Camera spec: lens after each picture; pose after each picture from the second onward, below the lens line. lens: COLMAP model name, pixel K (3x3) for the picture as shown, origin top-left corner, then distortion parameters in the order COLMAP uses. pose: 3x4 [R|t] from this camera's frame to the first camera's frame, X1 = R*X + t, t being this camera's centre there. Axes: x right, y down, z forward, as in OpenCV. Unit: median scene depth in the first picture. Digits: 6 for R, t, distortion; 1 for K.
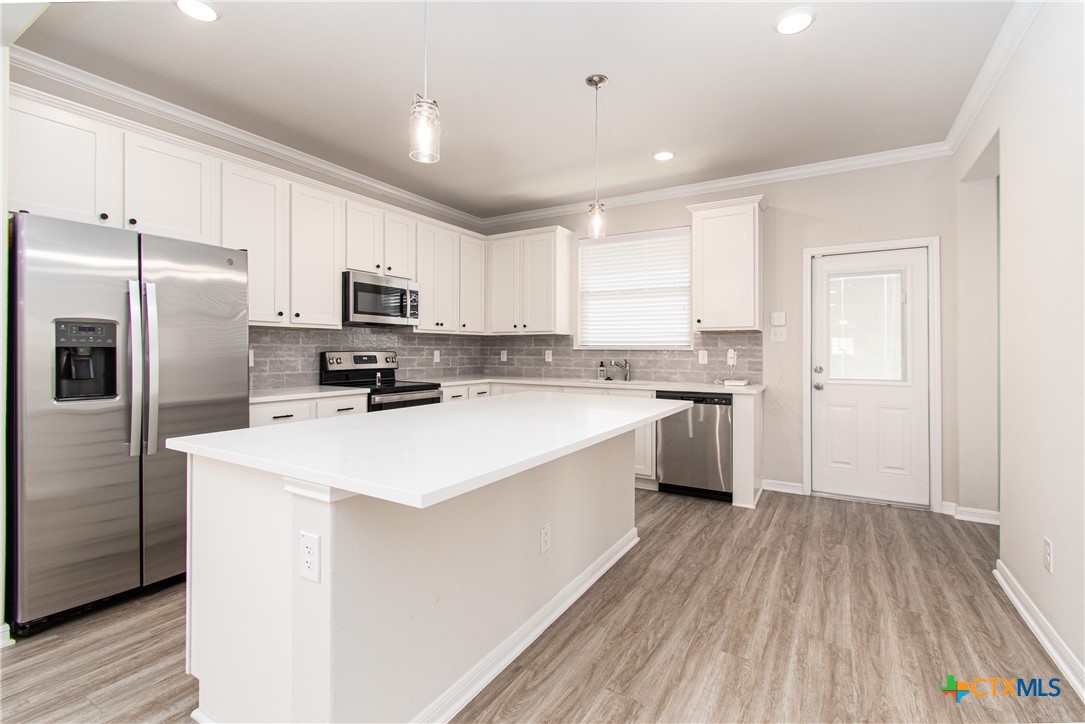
lens RADIAL K [[491.6, 0, 542.9], [0, 491.6, 356.9], [0, 0, 1]] dist [0.001352, 0.000000]
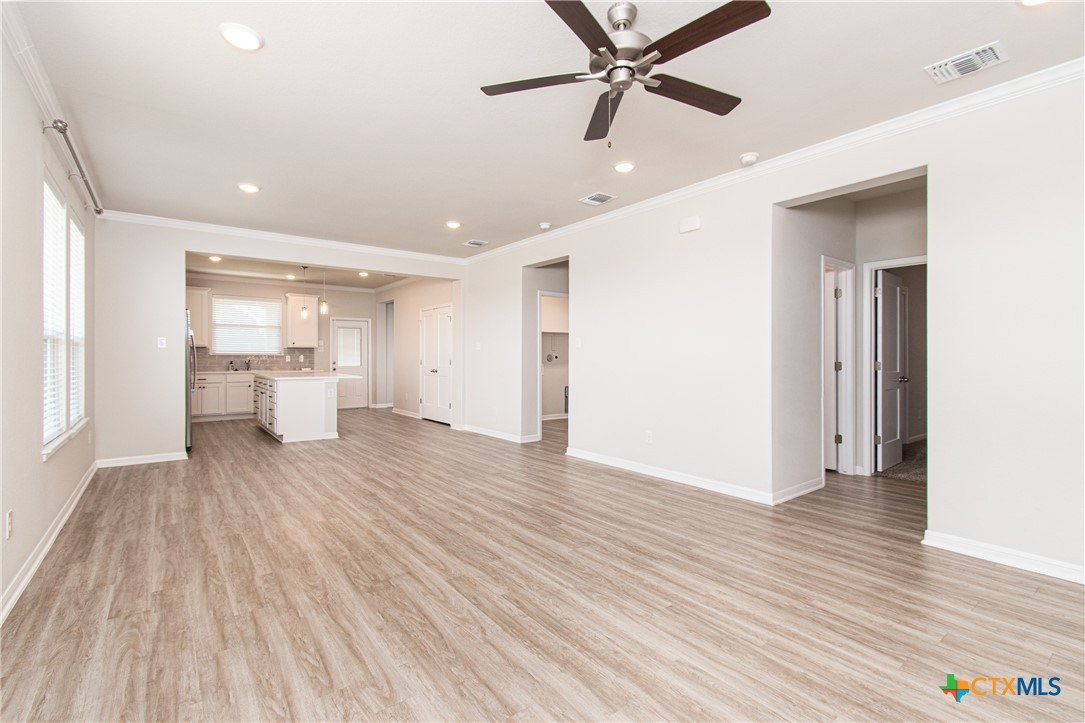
lens RADIAL K [[491.6, 0, 541.6], [0, 491.6, 357.7], [0, 0, 1]] dist [0.001352, 0.000000]
pose [[0.366103, -0.004534, 0.930563, -1.372711], [0.004931, 0.999984, 0.002932, -0.005059], [-0.930561, 0.003515, 0.366120, -0.929969]]
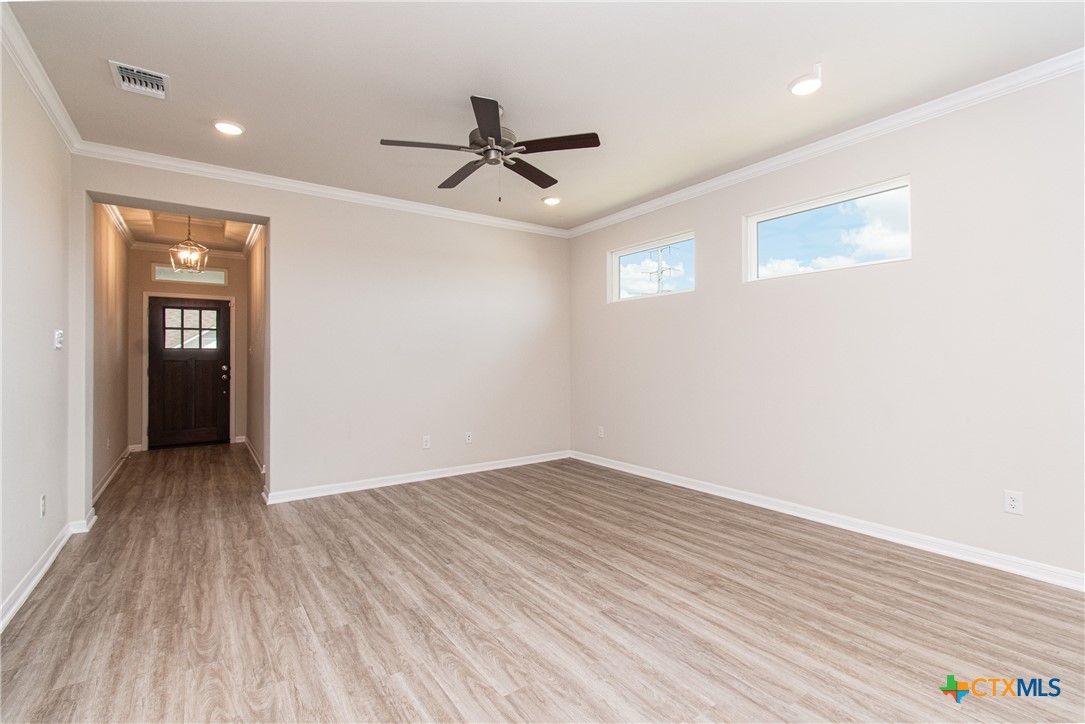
lens RADIAL K [[491.6, 0, 543.0], [0, 491.6, 358.5], [0, 0, 1]] dist [0.001352, 0.000000]
pose [[-0.406114, 0.001322, -0.913822, 4.977729], [0.001068, 0.999999, 0.000972, -0.019948], [0.913822, -0.000581, -0.406115, 1.669359]]
